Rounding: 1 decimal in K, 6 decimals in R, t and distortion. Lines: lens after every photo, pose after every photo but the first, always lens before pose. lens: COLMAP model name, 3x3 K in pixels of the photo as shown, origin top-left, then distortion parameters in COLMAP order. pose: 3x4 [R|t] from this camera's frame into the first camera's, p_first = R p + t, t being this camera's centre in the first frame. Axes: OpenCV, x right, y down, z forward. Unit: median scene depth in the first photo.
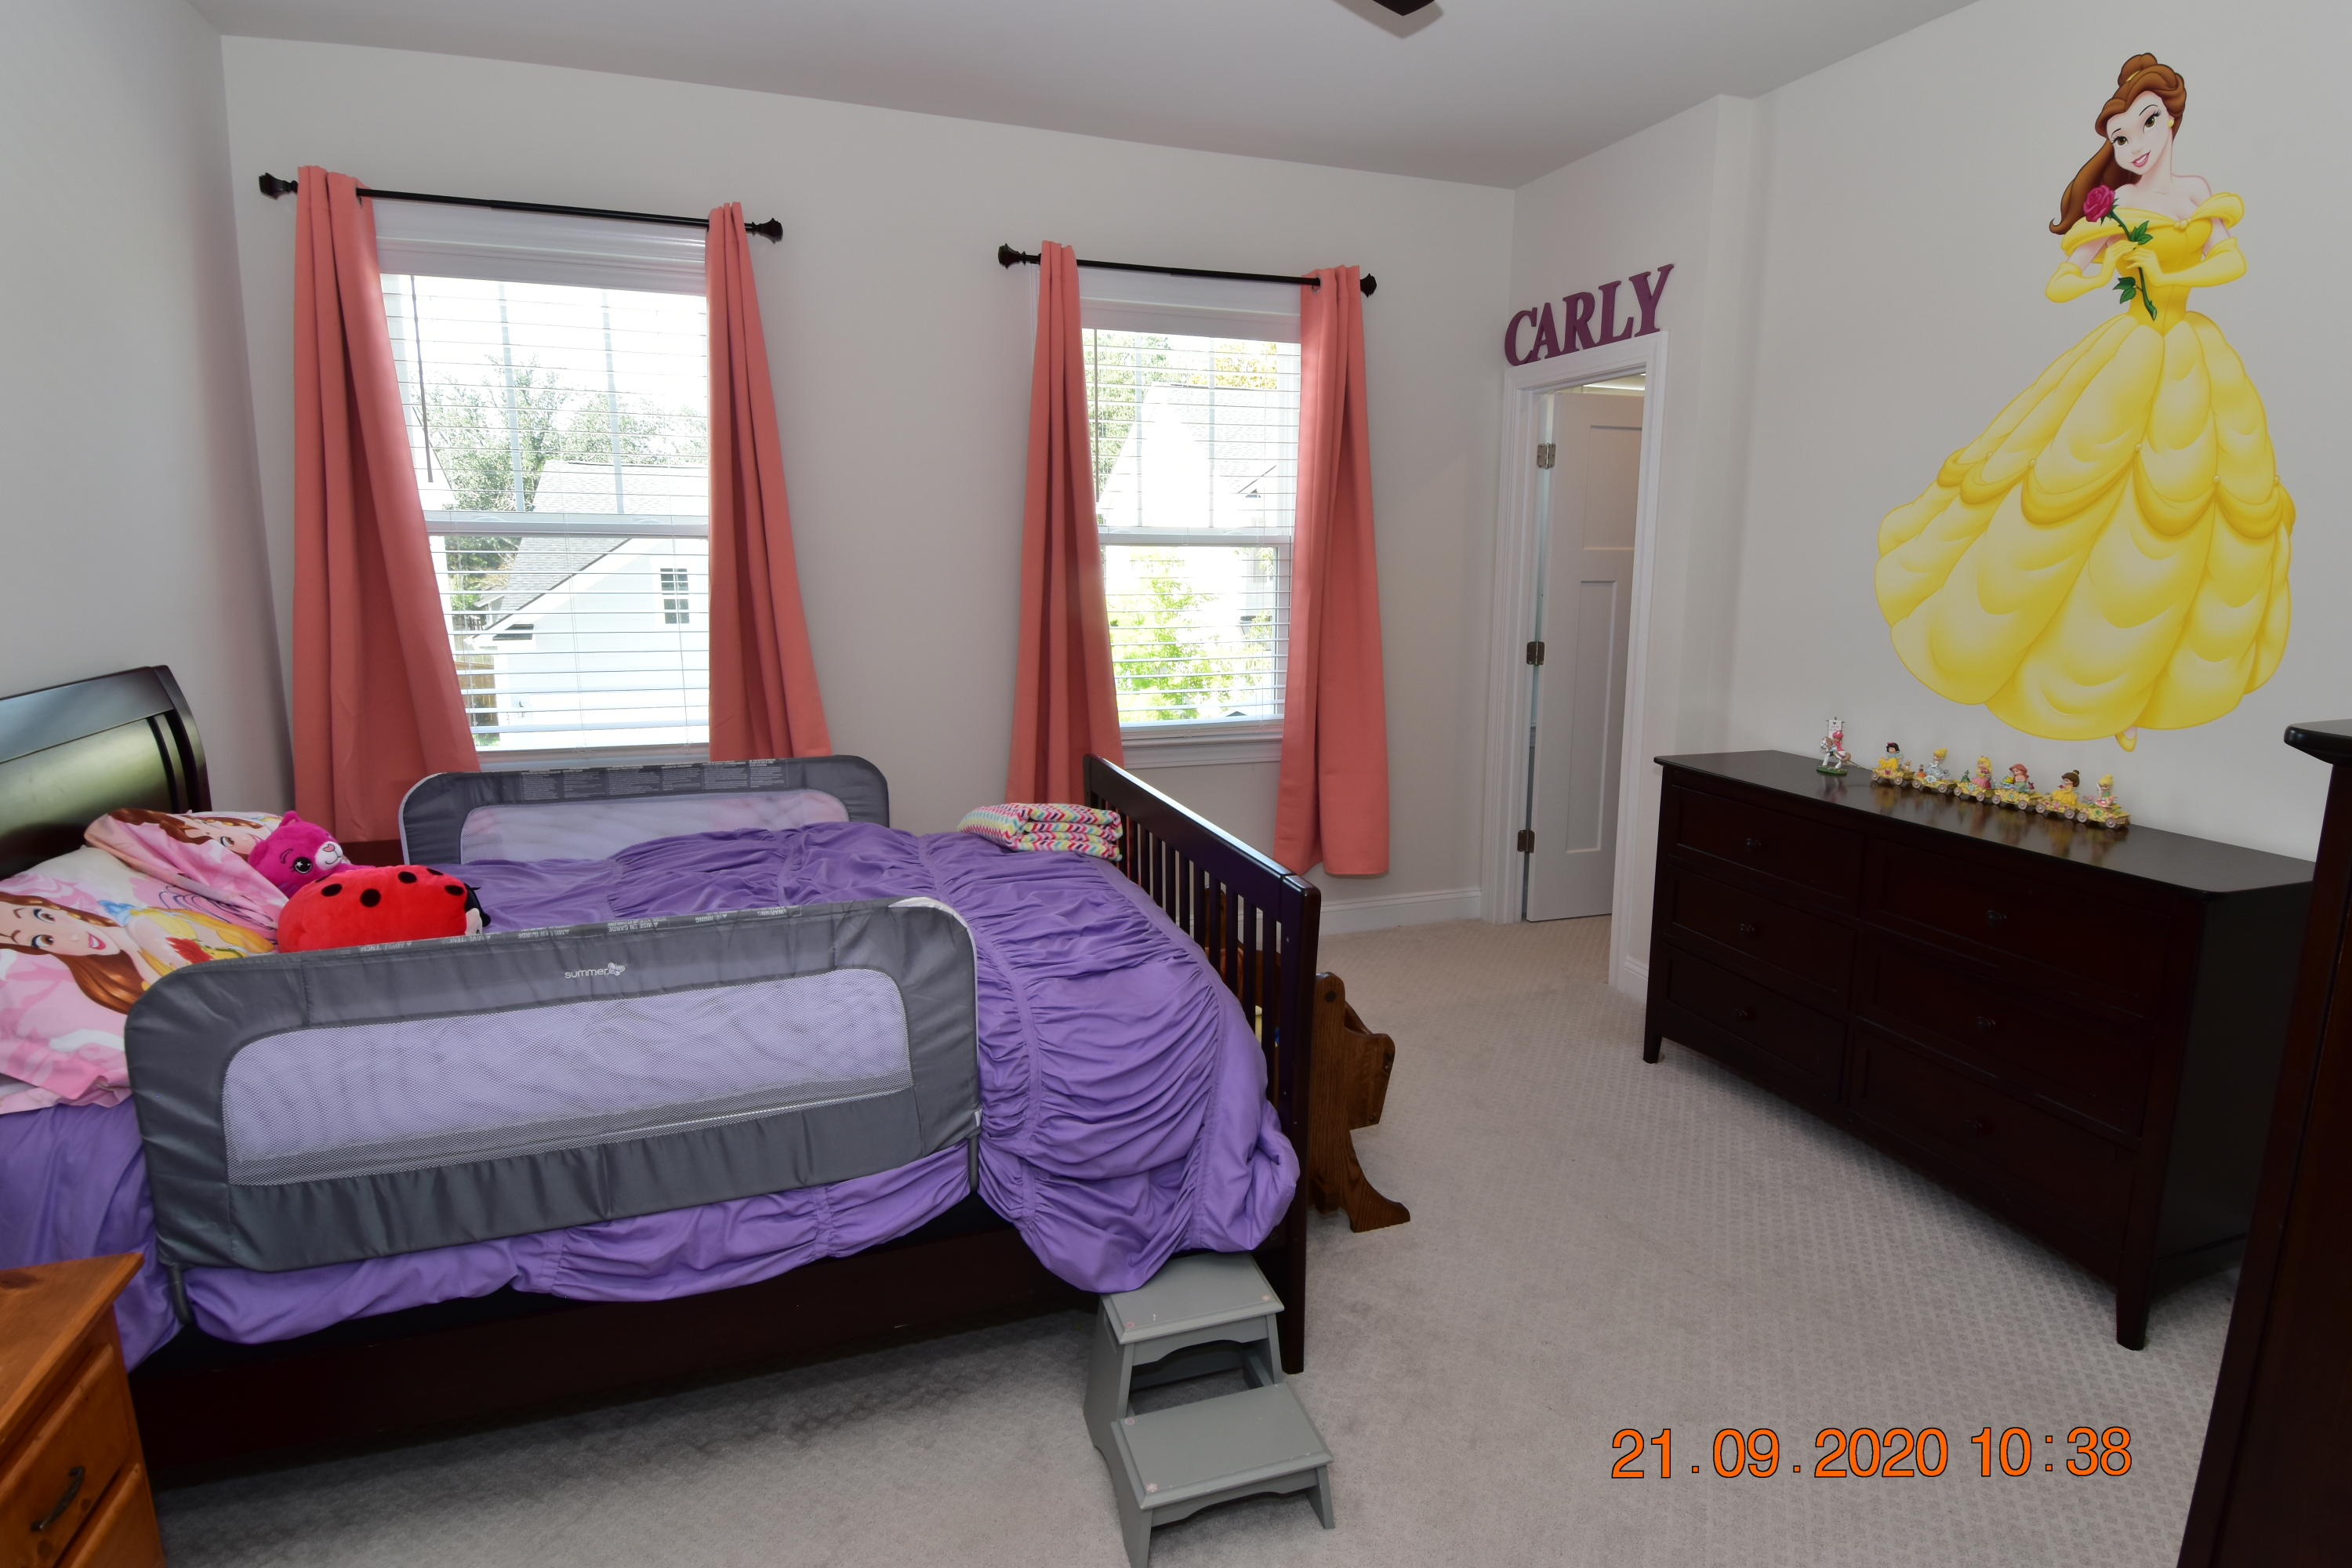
lens RADIAL K [[1247.1, 0, 1244.2], [0, 1247.1, 767.9], [0, 0, 1]] dist [0.044893, -0.055599]
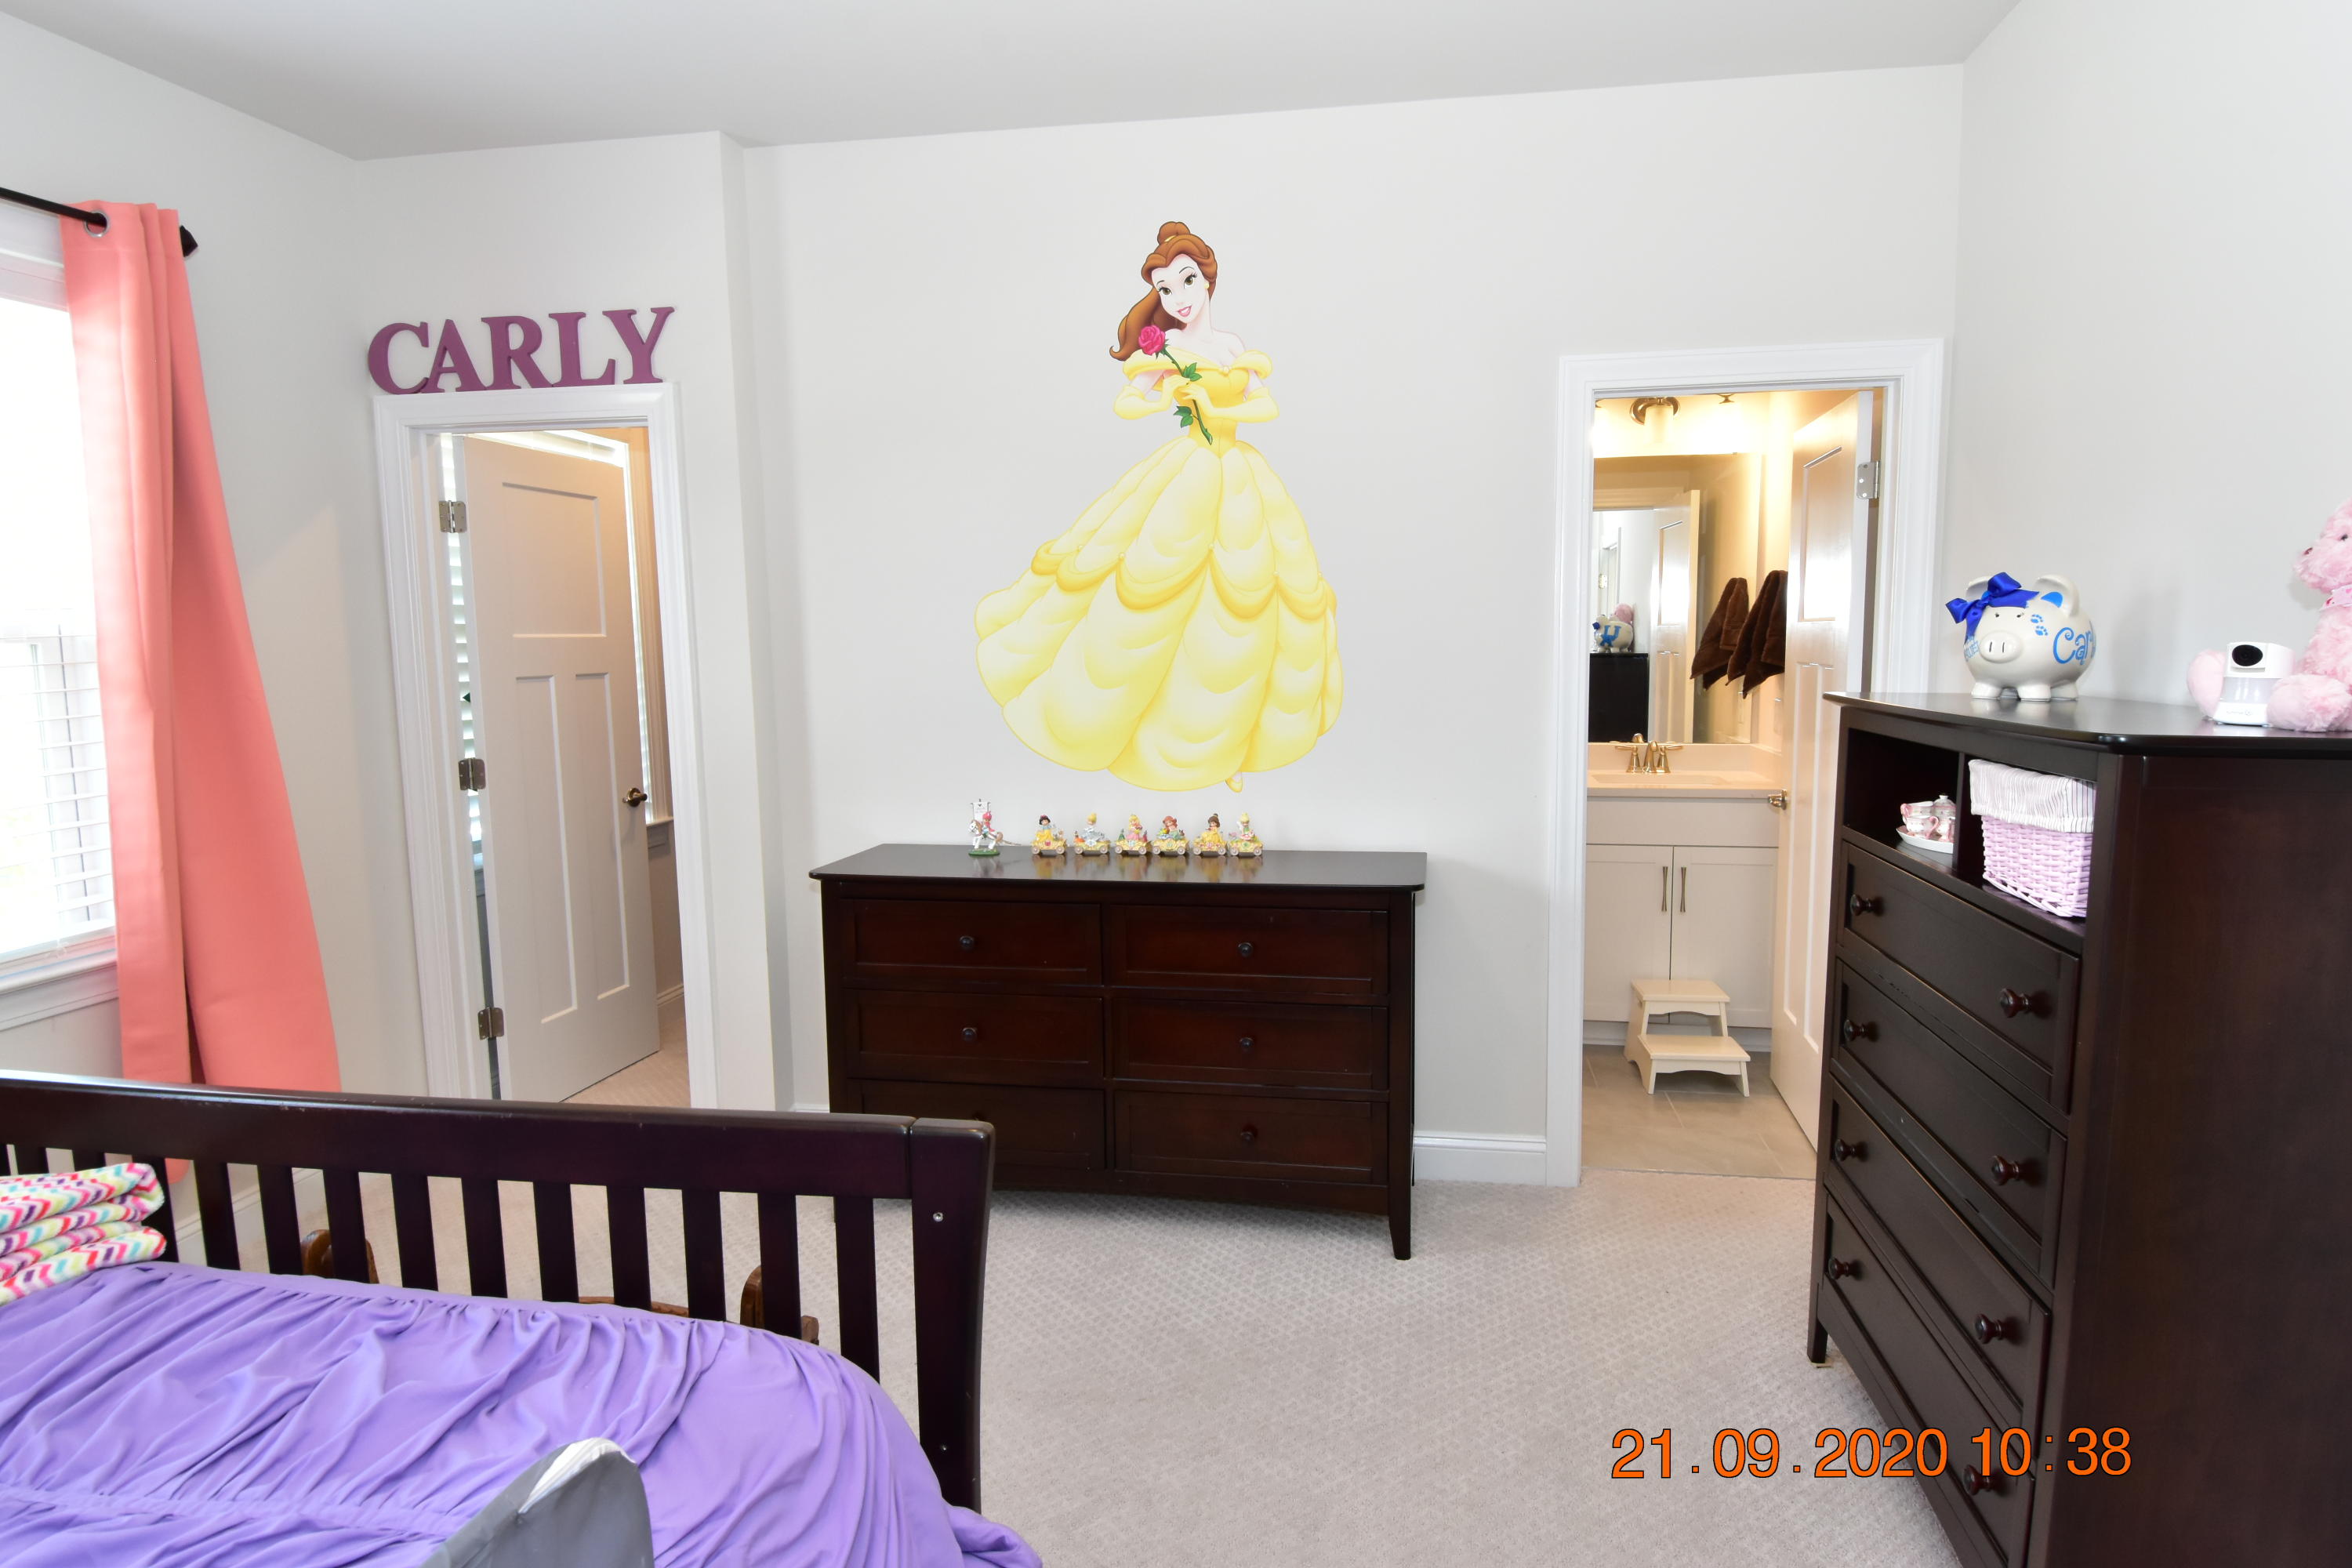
lens RADIAL K [[1247.1, 0, 1244.2], [0, 1247.1, 767.9], [0, 0, 1]] dist [0.044893, -0.055599]
pose [[0.488517, -0.110479, 0.865532, -0.335846], [0.164765, 0.985786, 0.032833, -0.073443], [-0.856857, 0.126570, 0.499776, 0.371625]]
